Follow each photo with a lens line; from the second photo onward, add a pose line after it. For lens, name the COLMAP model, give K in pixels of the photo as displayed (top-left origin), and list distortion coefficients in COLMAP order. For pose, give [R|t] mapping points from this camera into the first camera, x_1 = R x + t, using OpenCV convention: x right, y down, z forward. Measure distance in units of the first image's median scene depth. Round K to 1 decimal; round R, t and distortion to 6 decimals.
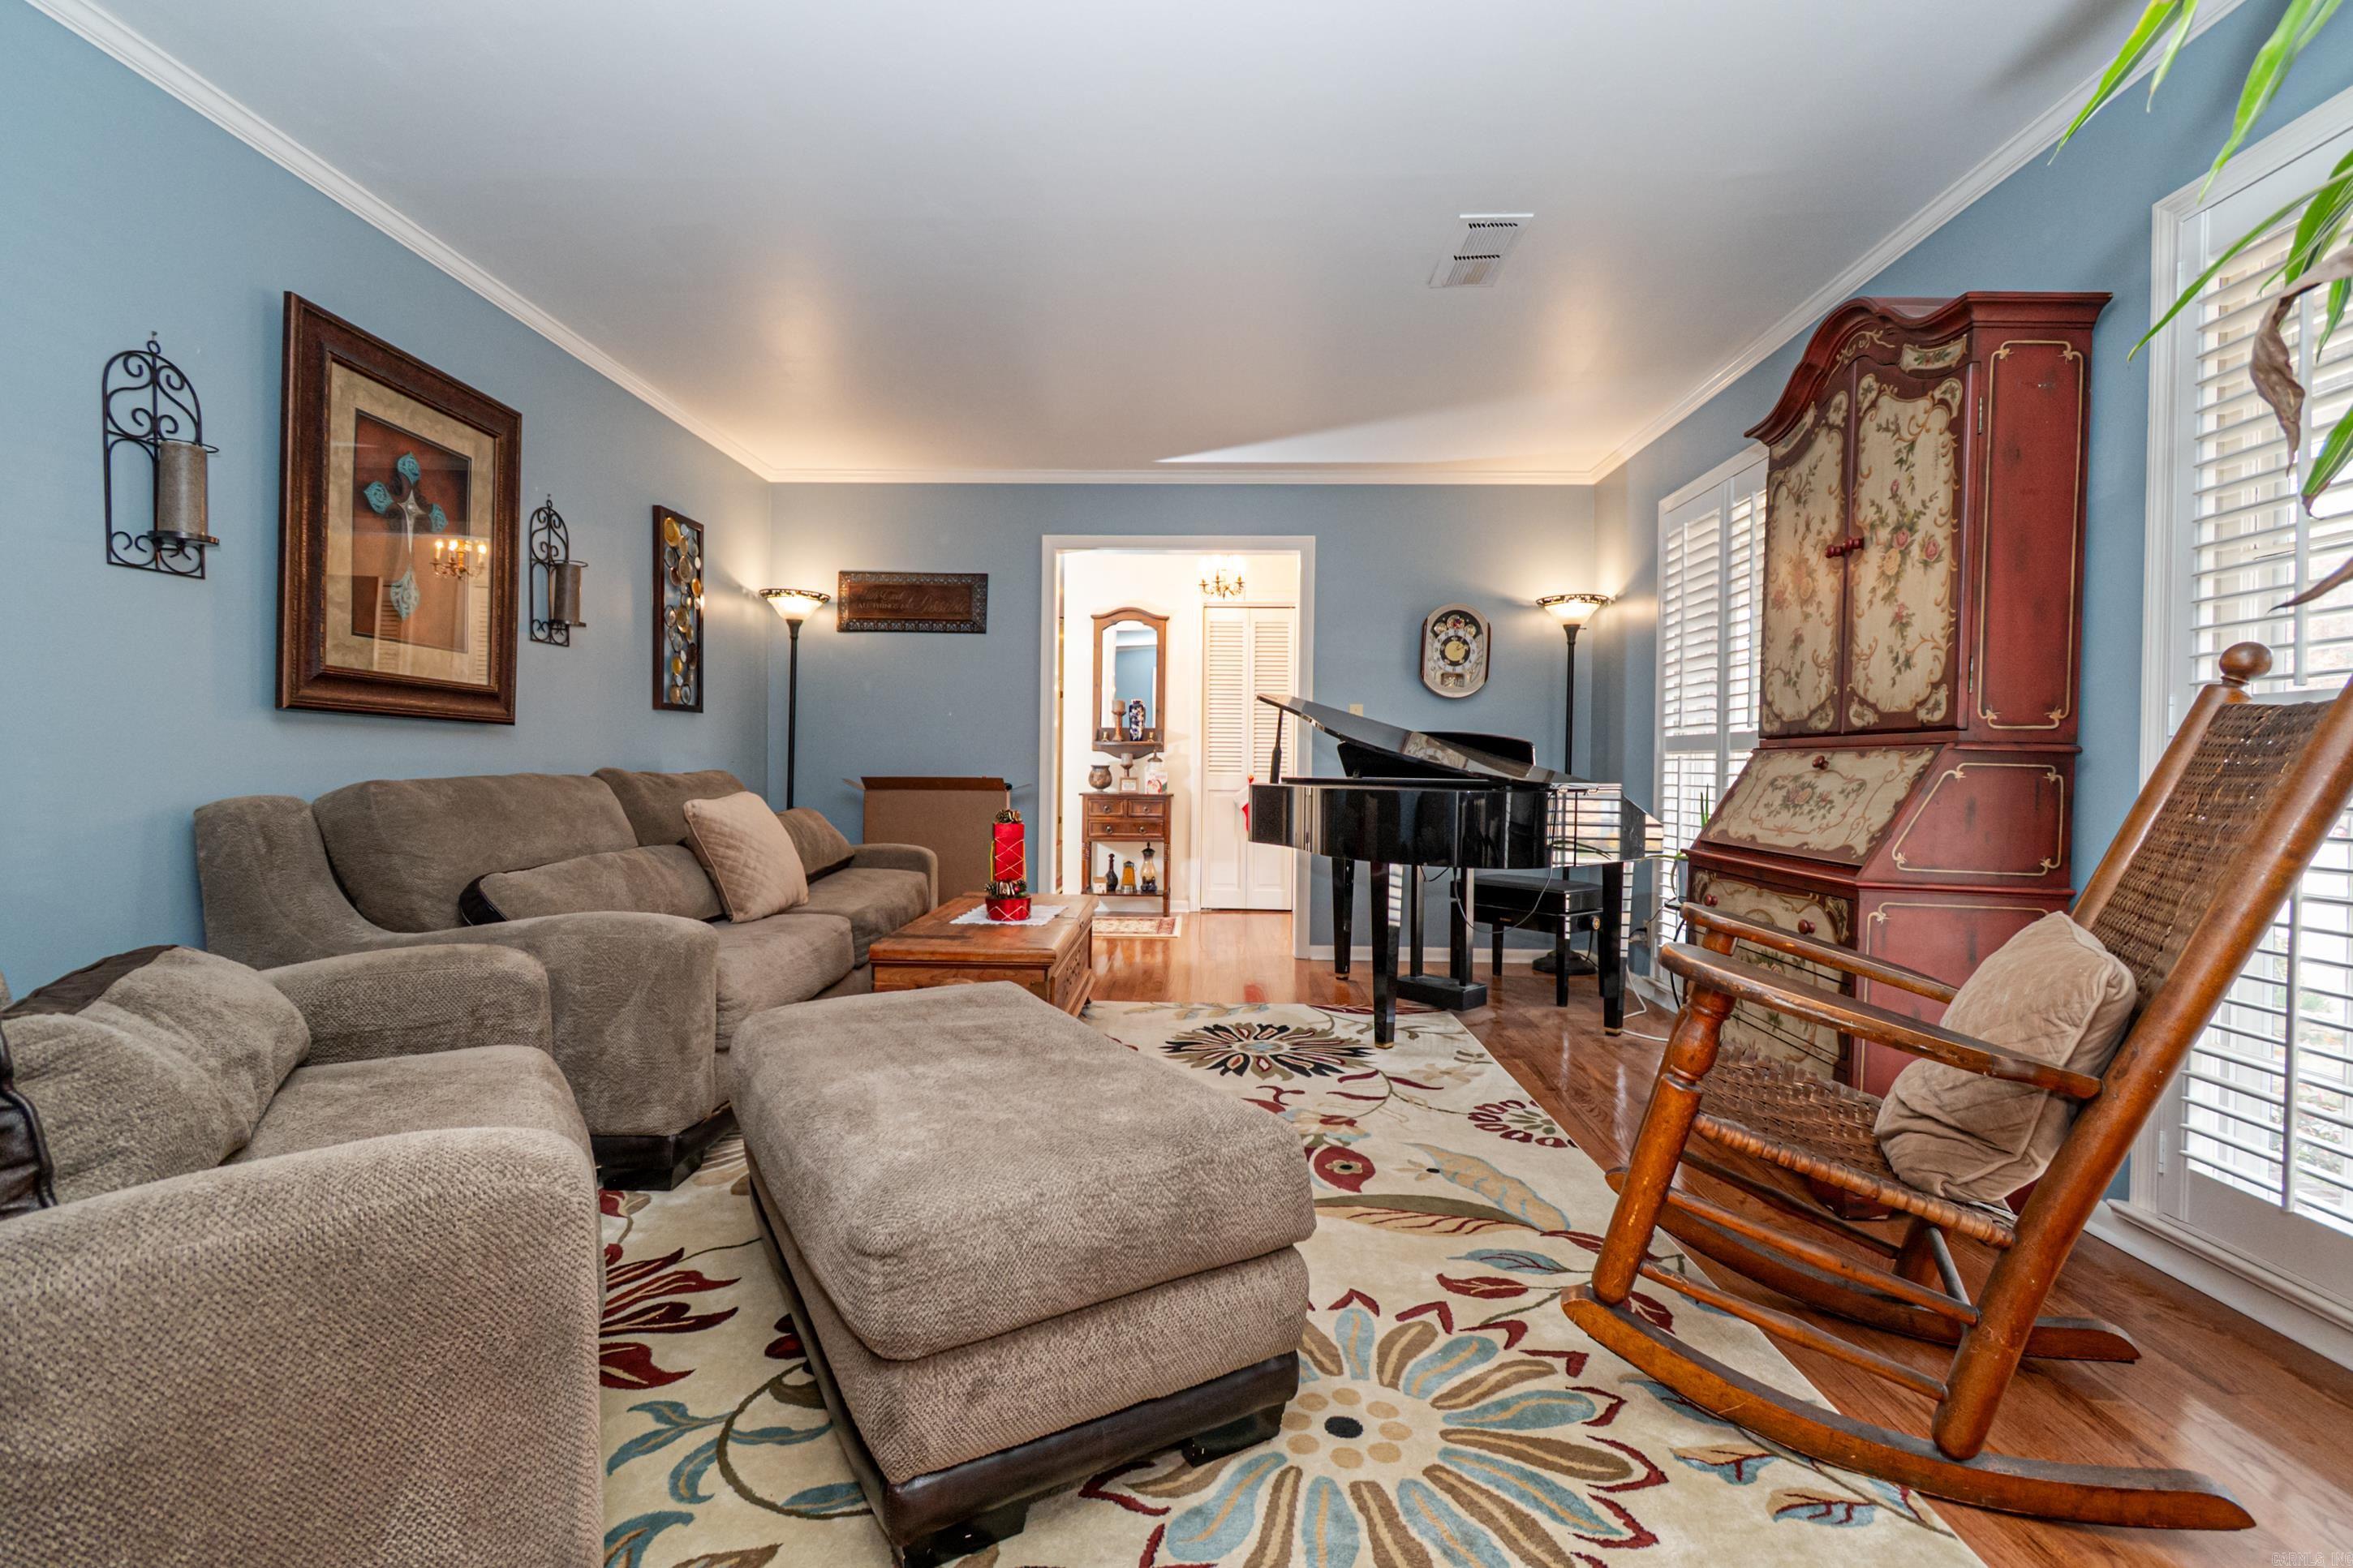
lens RADIAL K [[1010.9, 0, 1186.3], [0, 1010.9, 777.1], [0, 0, 1]] dist [0.005249, -0.000530]
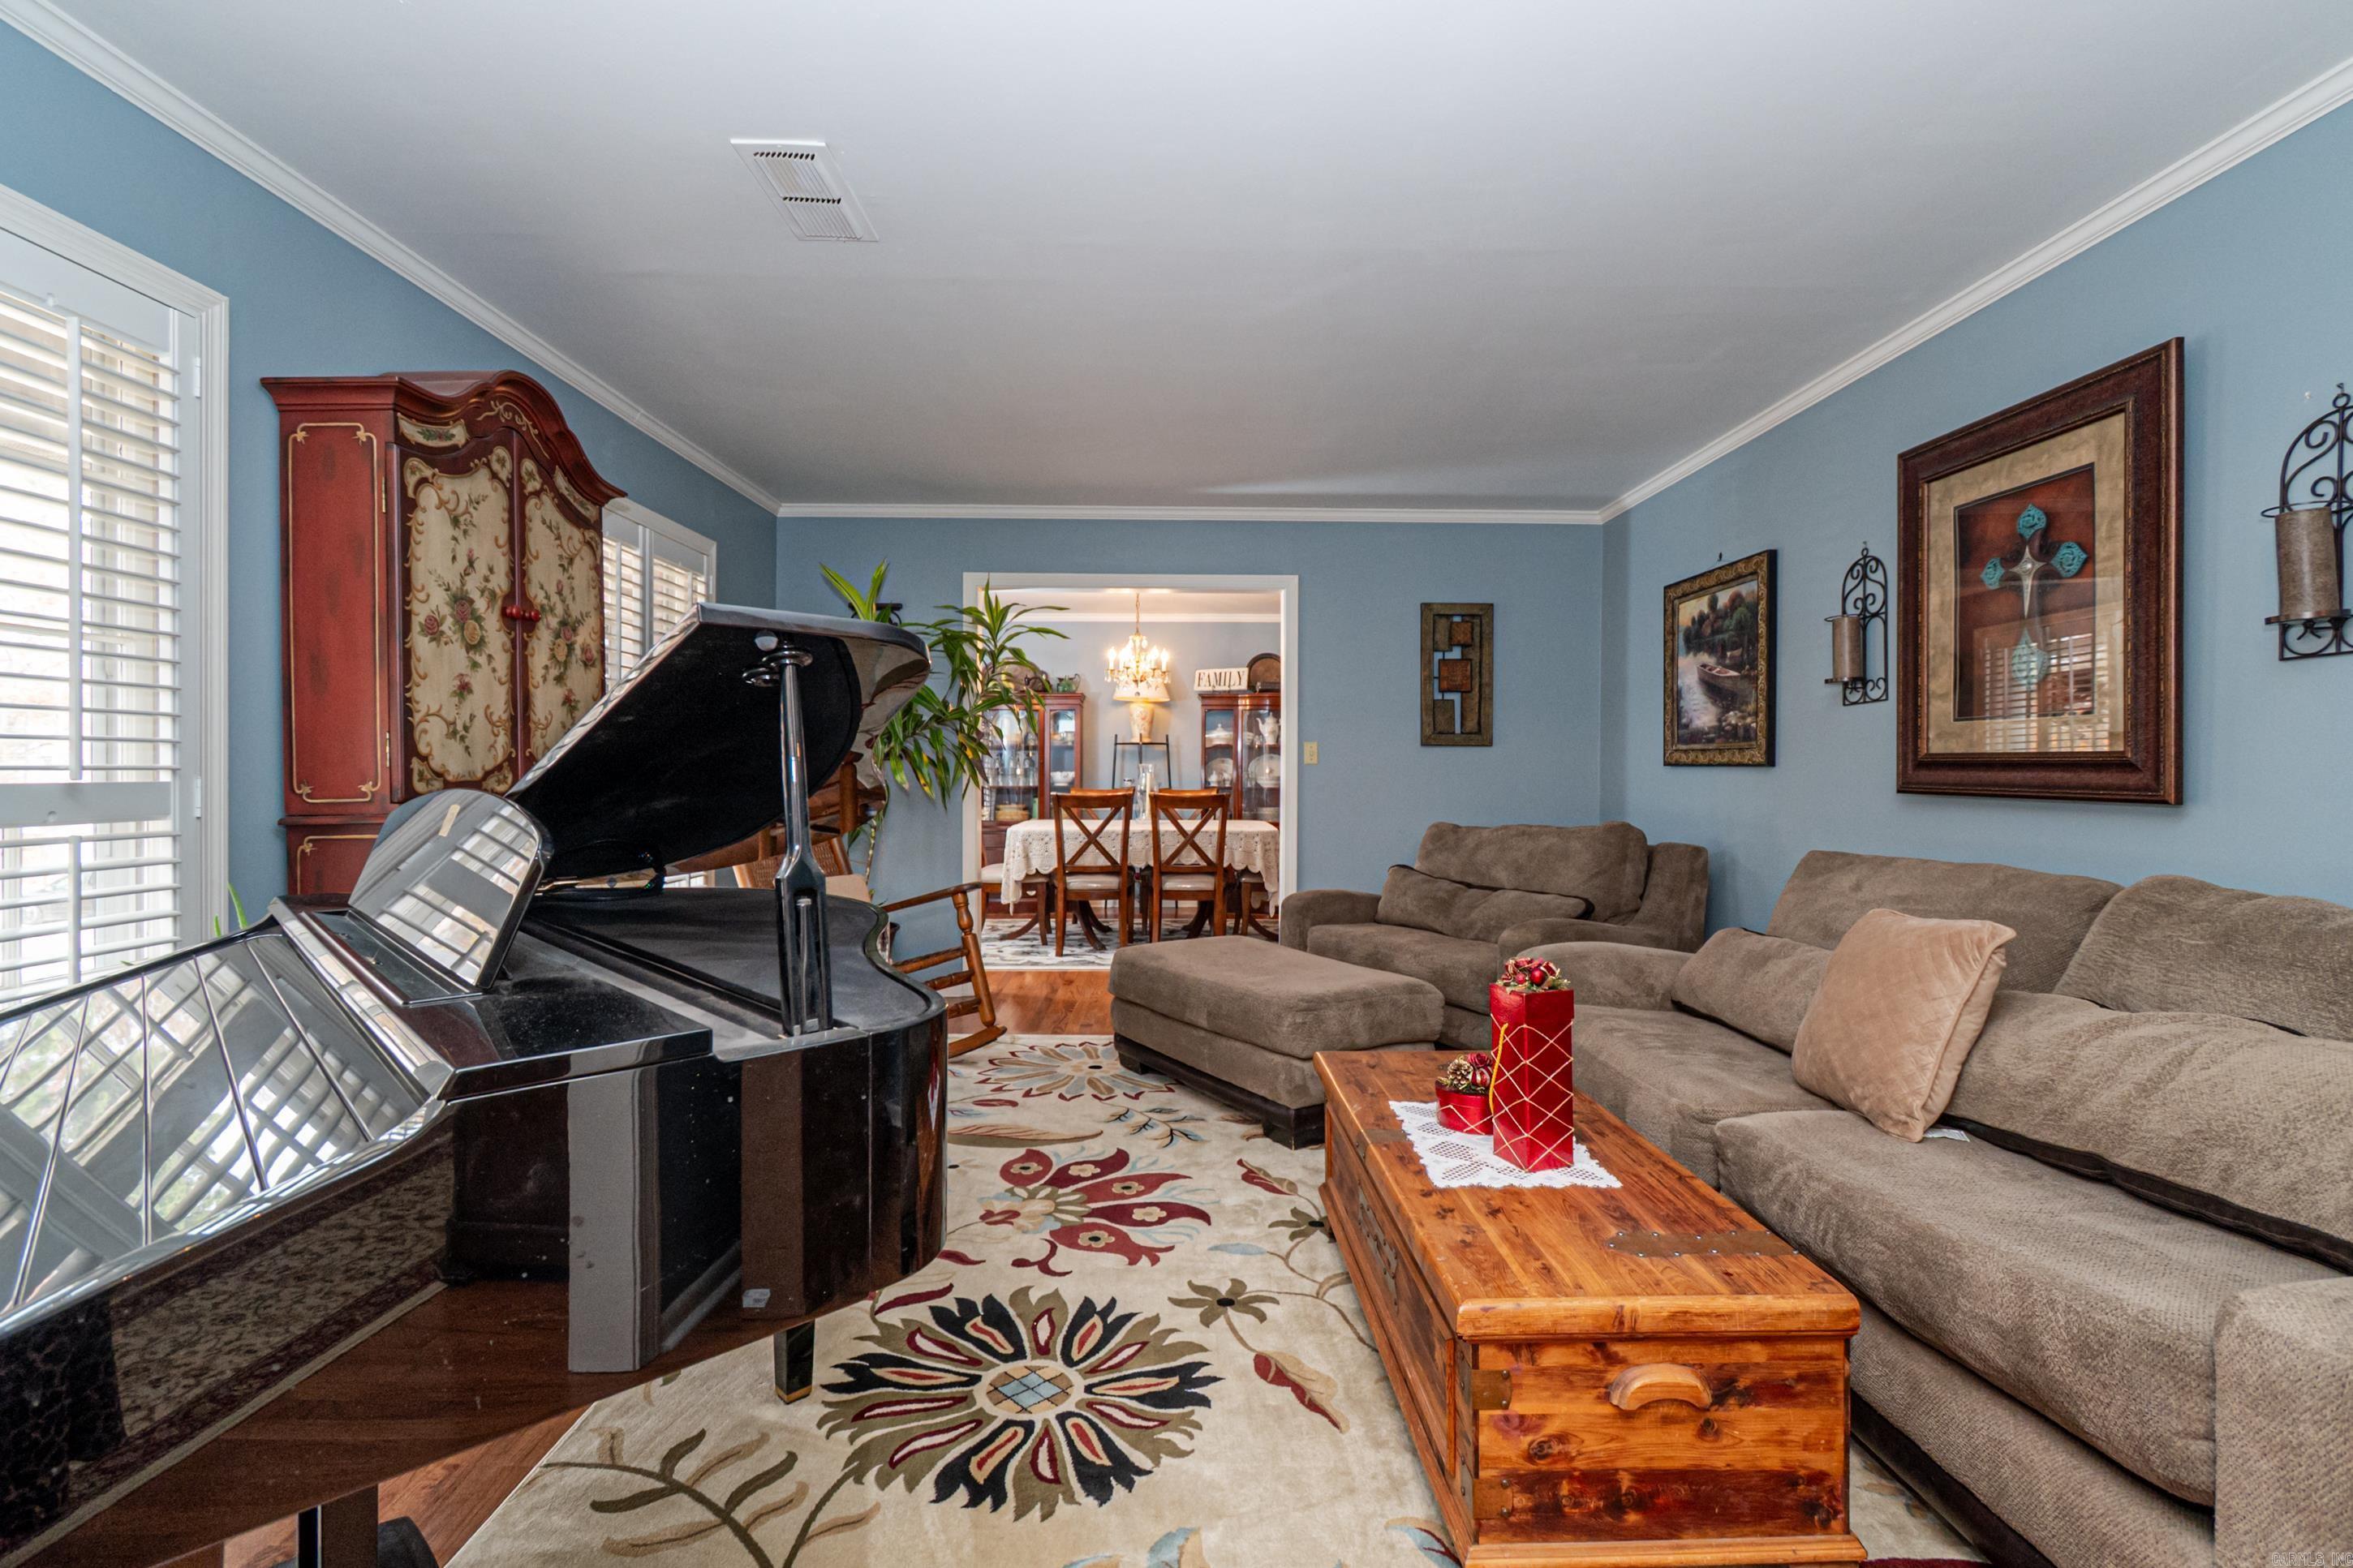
lens RADIAL K [[1010.9, 0, 1186.3], [0, 1010.9, 777.1], [0, 0, 1]] dist [0.005249, -0.000530]
pose [[-0.998913, -0.013218, -0.044703, 0.025603], [-0.013872, 0.999801, 0.014363, -0.083979], [0.044504, 0.014968, -0.998897, 1.984390]]
